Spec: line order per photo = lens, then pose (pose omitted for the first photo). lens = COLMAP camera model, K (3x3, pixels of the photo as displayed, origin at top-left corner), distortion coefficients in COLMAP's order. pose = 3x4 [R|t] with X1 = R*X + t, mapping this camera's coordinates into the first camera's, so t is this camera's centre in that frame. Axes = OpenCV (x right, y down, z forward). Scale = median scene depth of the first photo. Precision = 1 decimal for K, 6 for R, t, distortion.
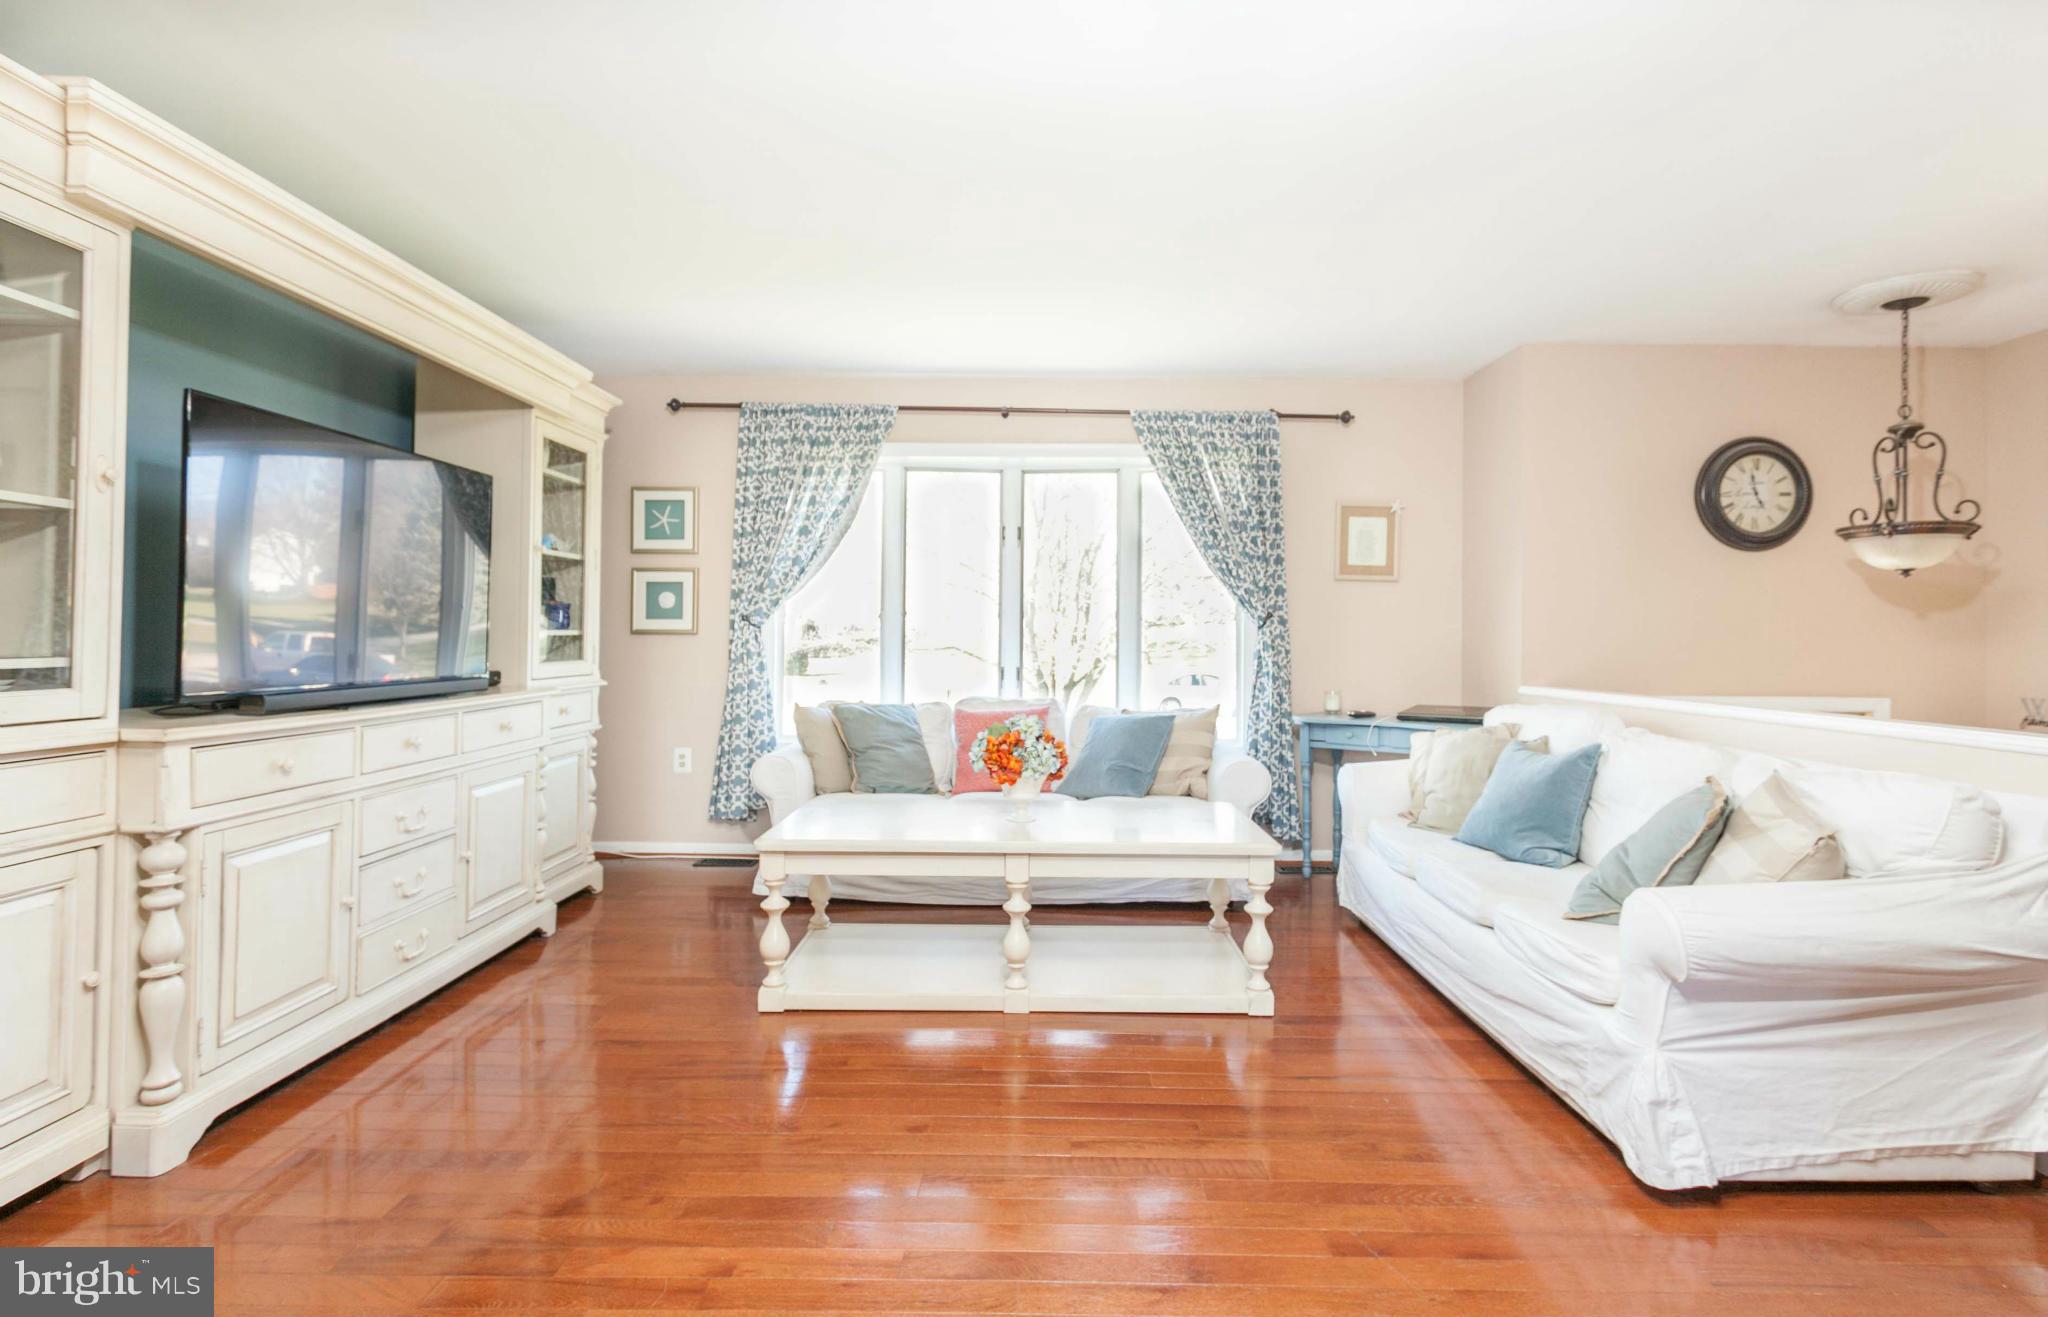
lens RADIAL K [[976.2, 0, 1026.5], [0, 976.2, 631.6], [0, 0, 1]] dist [-0.022857, 0.020640]
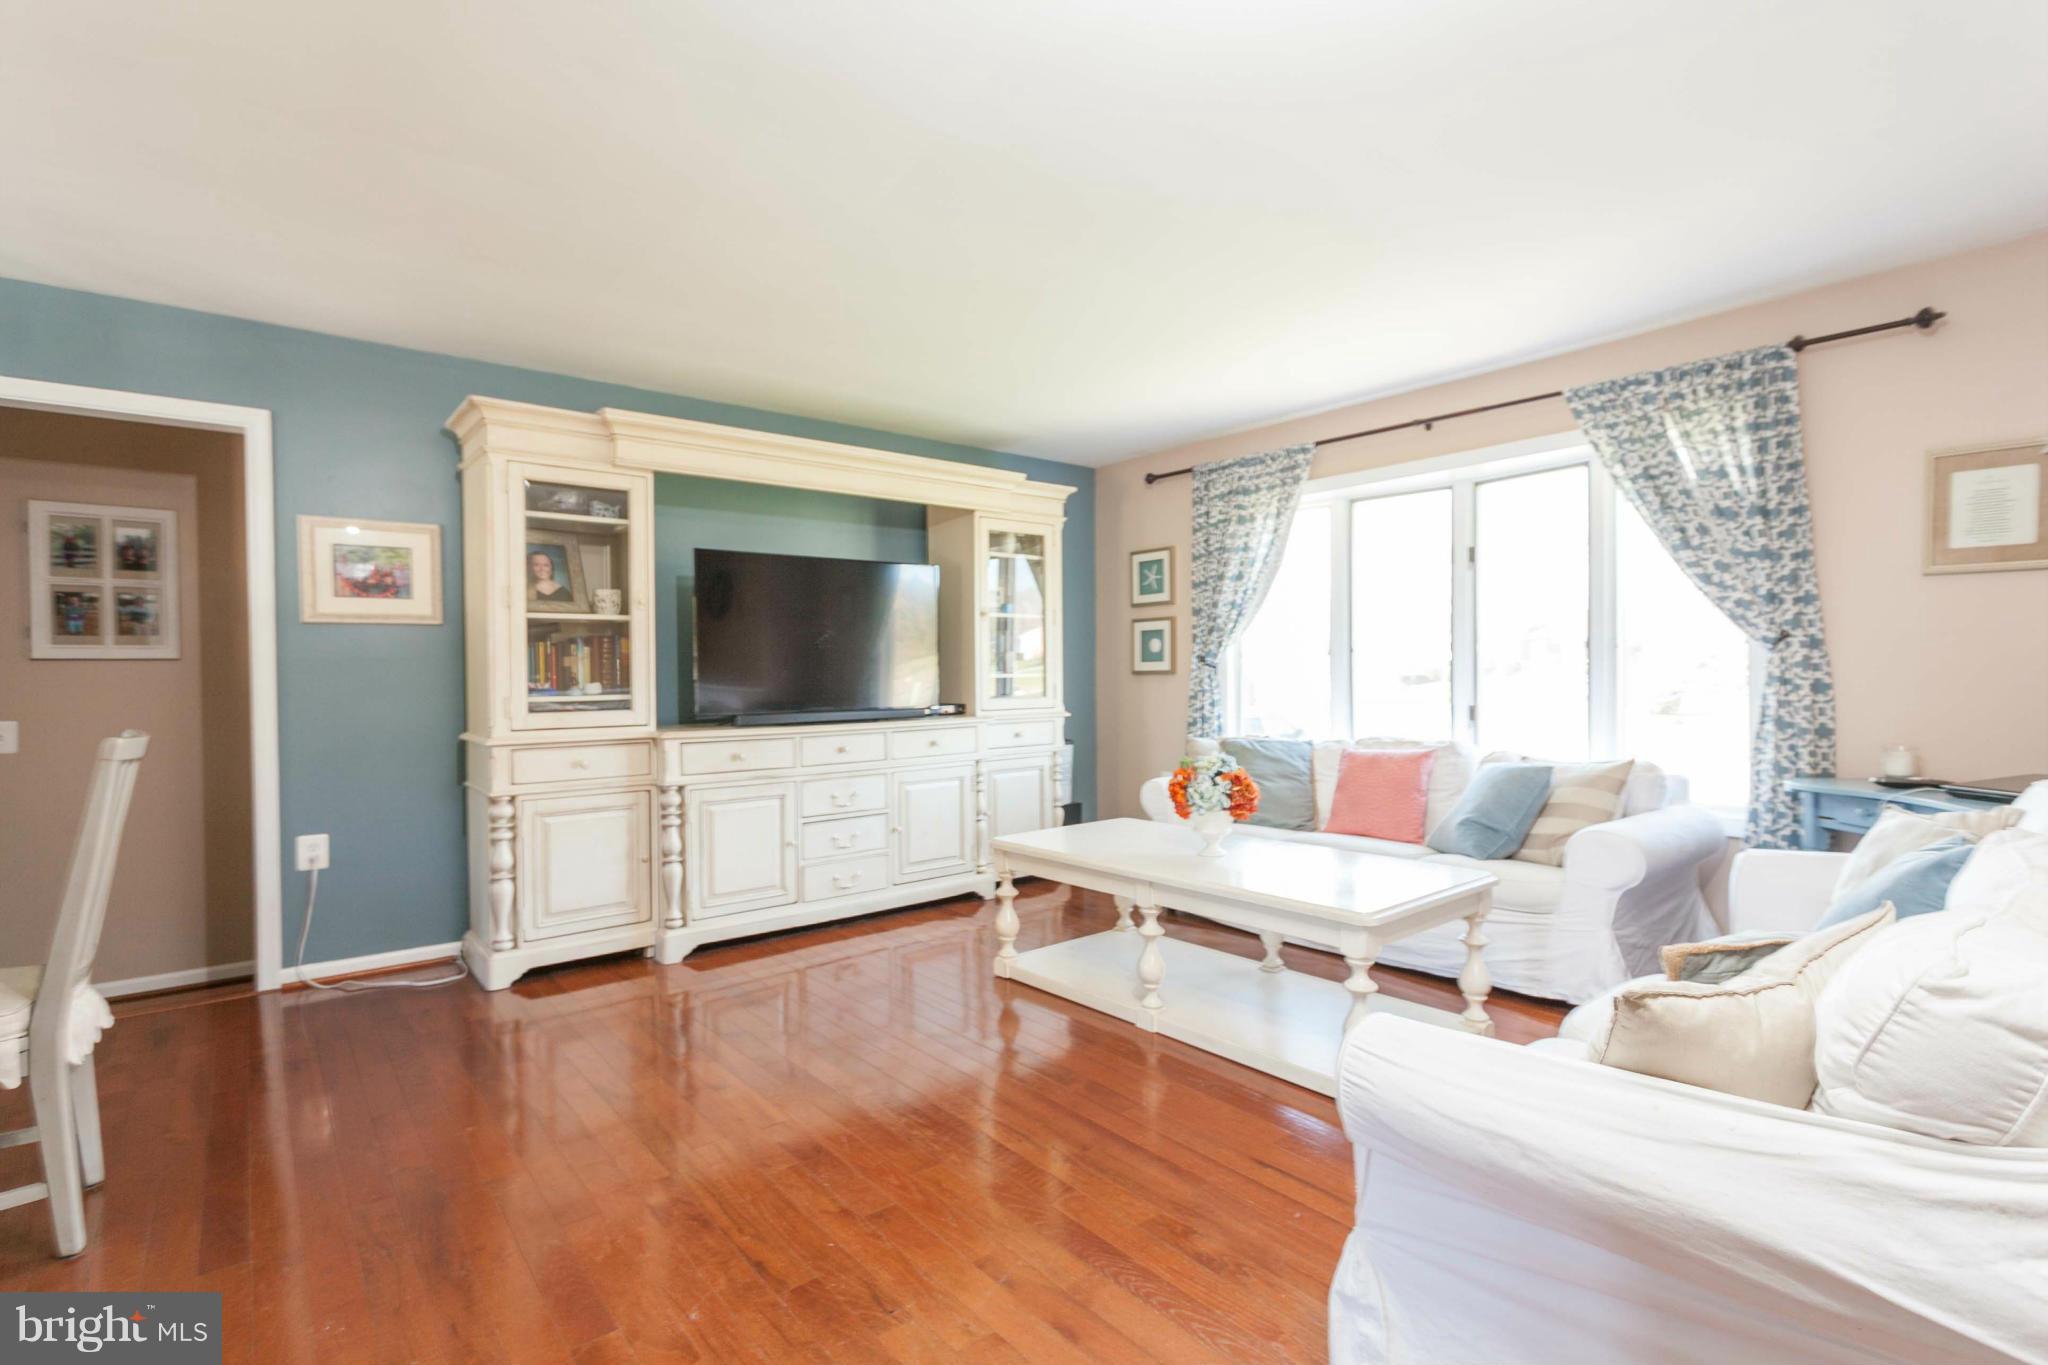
lens RADIAL K [[954.6, 0, 1024.0], [0, 954.6, 682.5], [0, 0, 1]] dist [0.003615, 0.000411]
pose [[0.646845, -0.008445, -0.762575, 0.421086], [0.020254, 0.999776, 0.006108, 0.002253], [0.762353, -0.019396, 0.646871, 0.139342]]
